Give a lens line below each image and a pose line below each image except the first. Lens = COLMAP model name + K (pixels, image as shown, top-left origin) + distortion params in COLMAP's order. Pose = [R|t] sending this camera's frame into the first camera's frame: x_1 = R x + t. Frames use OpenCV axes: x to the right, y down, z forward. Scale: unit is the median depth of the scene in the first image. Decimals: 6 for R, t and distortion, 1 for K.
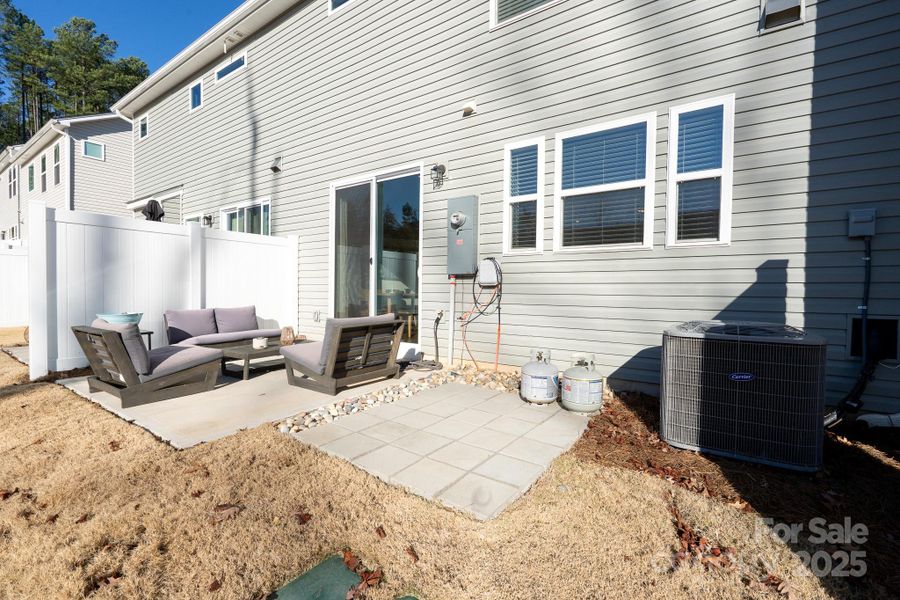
lens RADIAL K [[410.0, 0, 454.8], [0, 410.0, 302.2], [0, 0, 1]] dist [0.002467, 0.001474]
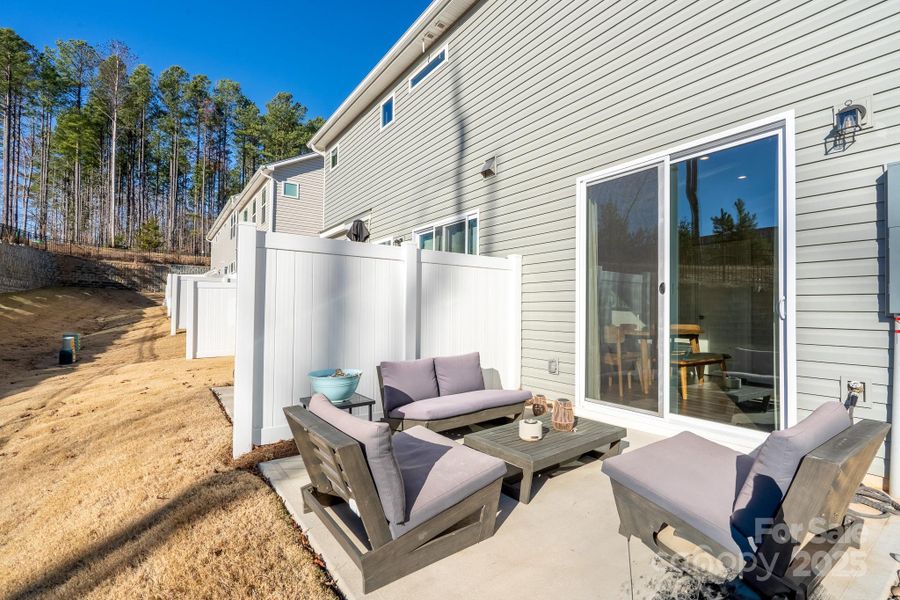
lens RADIAL K [[387.5, 0, 446.5], [0, 387.5, 301.2], [0, 0, 1]] dist [-0.010350, 0.000388]
pose [[0.950424, -0.011533, -0.310743, -0.268205], [-0.004156, 0.998752, -0.049779, -0.039324], [0.310929, 0.048602, 0.949190, 0.267621]]
